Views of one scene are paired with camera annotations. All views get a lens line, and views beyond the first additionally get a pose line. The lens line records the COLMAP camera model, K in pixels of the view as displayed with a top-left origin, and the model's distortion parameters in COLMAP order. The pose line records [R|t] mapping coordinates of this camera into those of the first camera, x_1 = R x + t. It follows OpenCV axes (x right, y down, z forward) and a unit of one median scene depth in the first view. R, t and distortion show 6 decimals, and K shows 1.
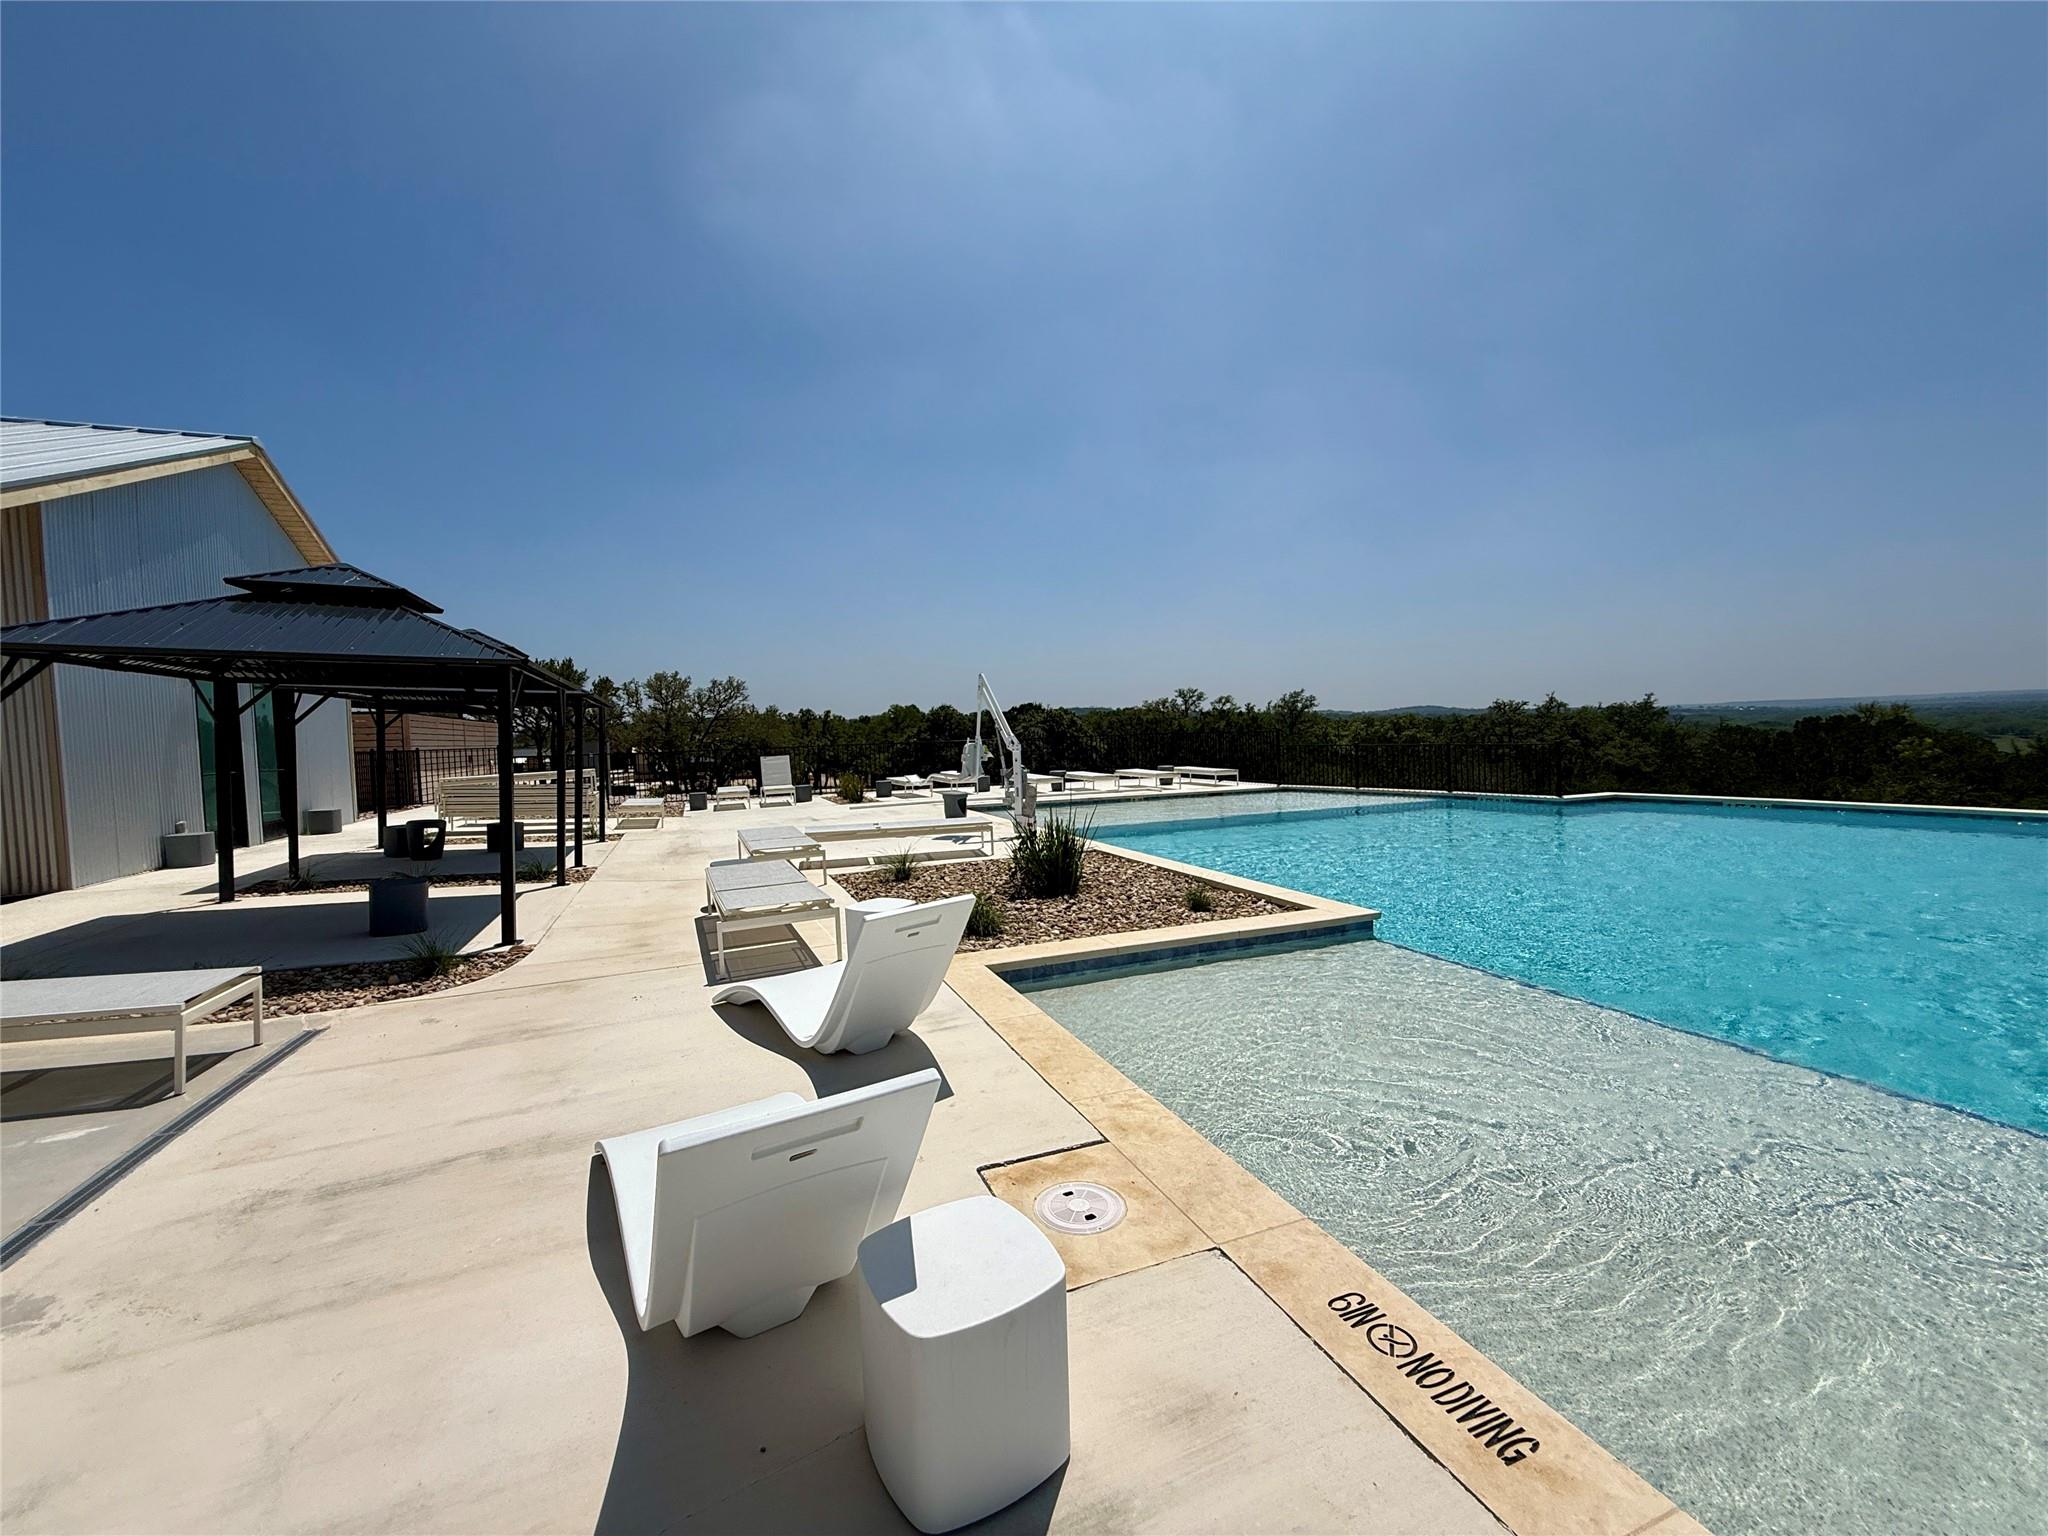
lens RADIAL K [[818.7, 0, 1022.8], [0, 818.7, 767.3], [0, 0, 1]] dist [0.001084, 0.000113]
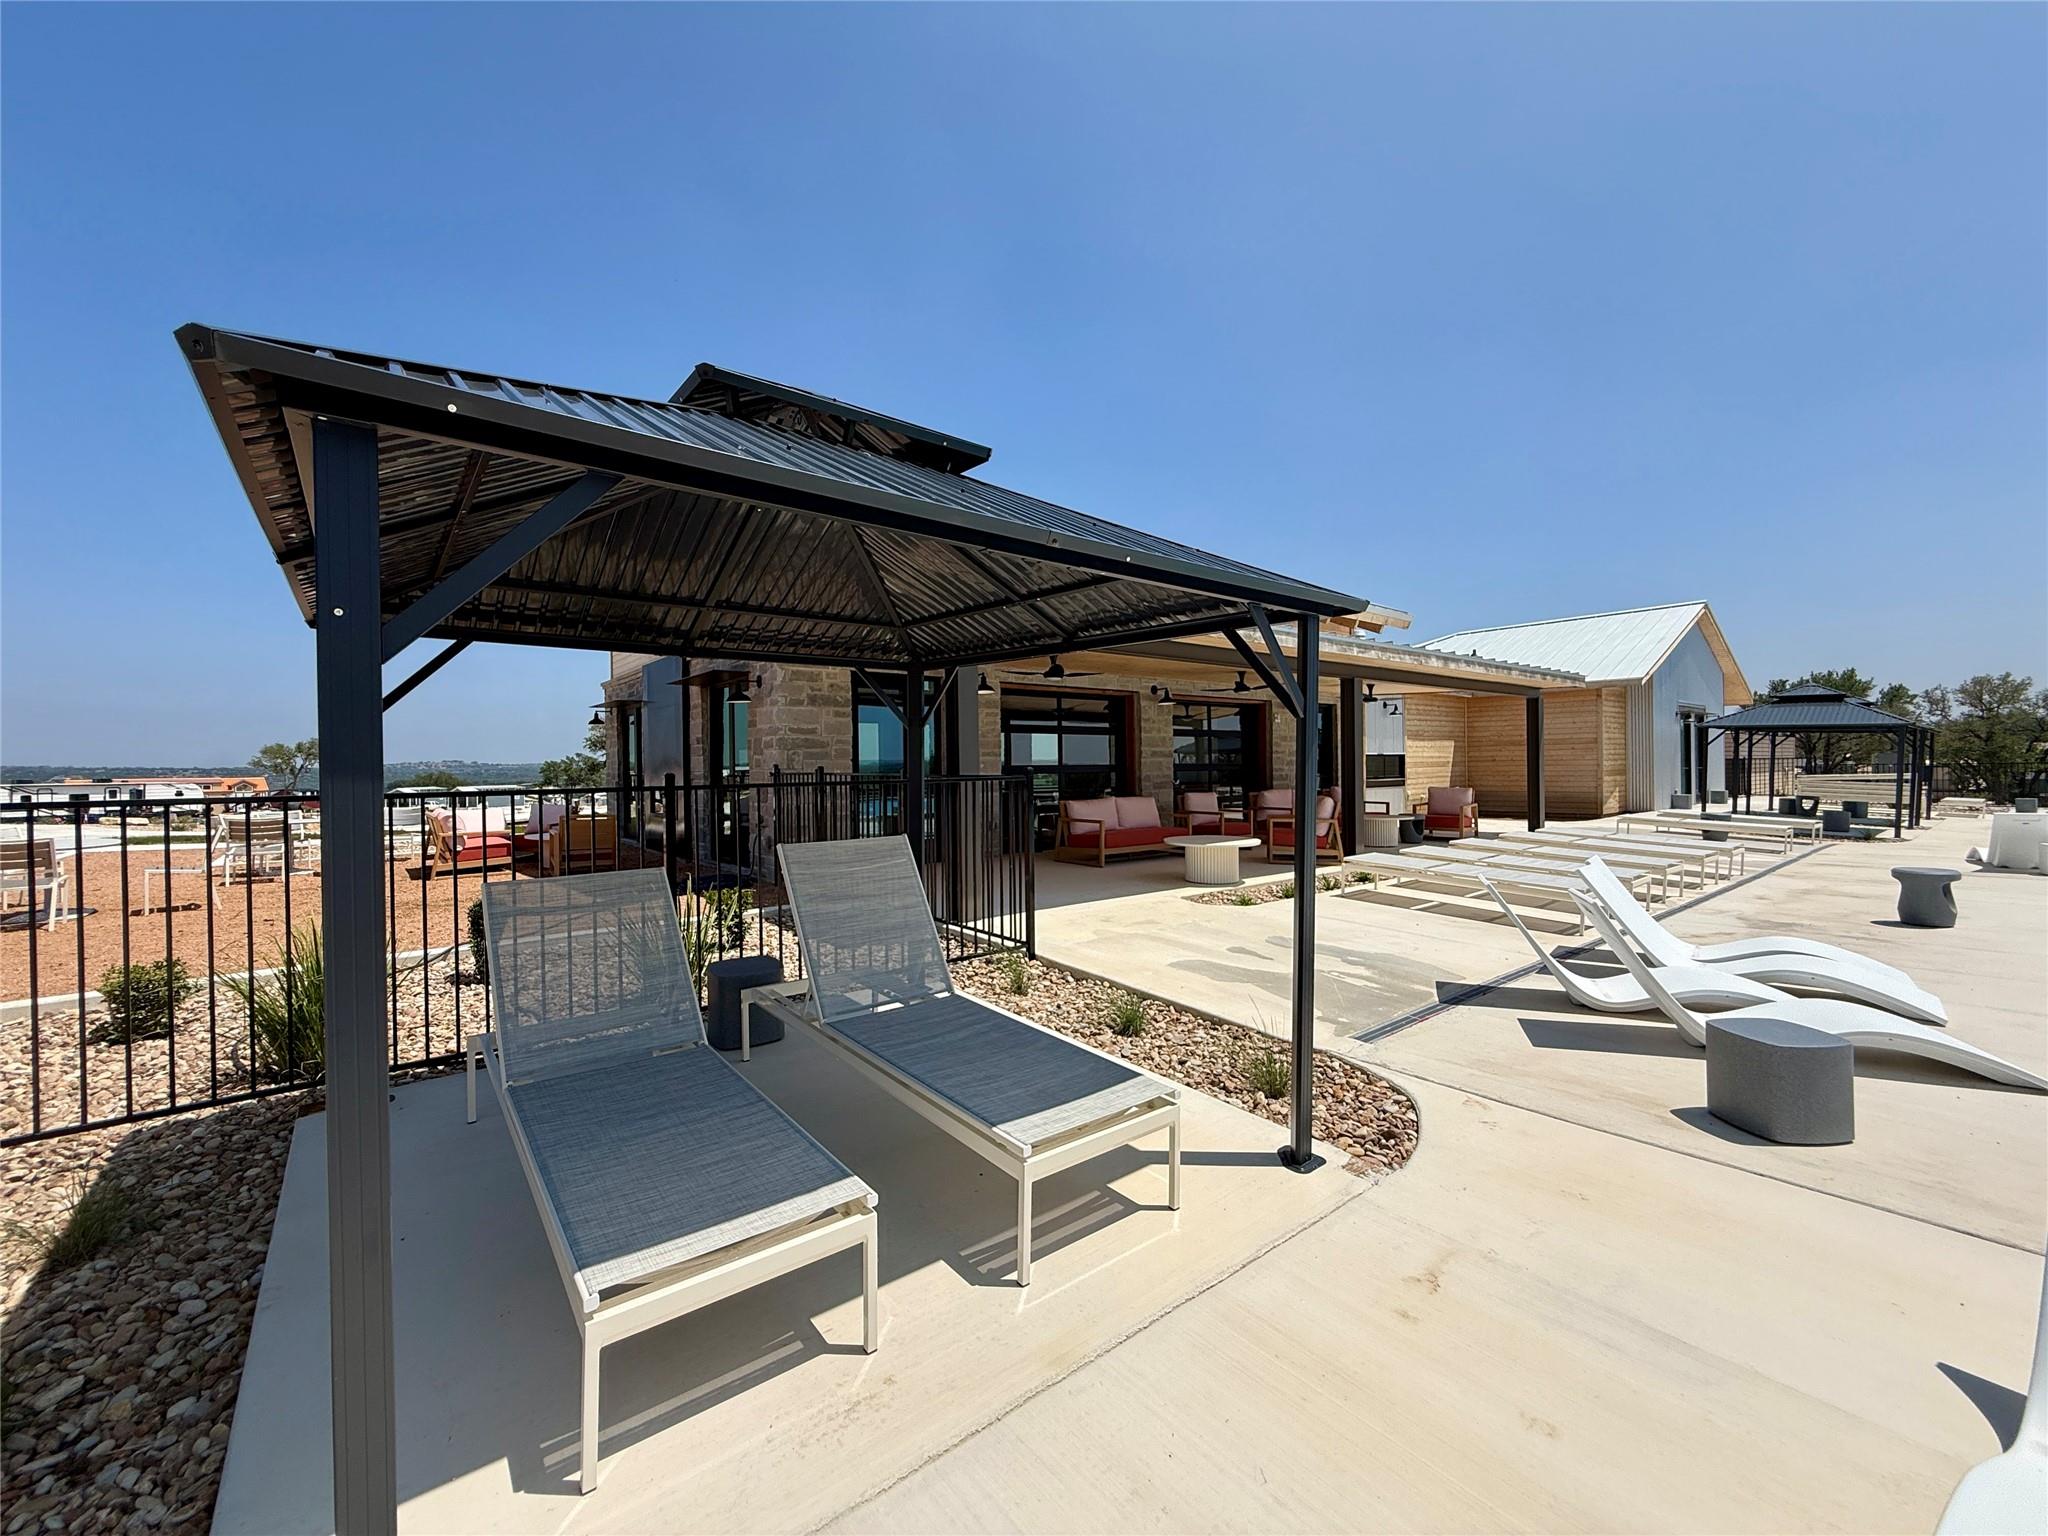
lens RADIAL K [[818.7, 0, 1014.7], [0, 818.7, 772.2], [0, 0, 1]] dist [0.001084, 0.000113]
pose [[0.288979, 0.033158, -0.956761, 0.108581], [-0.036490, 0.999055, 0.023602, 0.006277], [0.956640, 0.028092, 0.289916, -0.257162]]
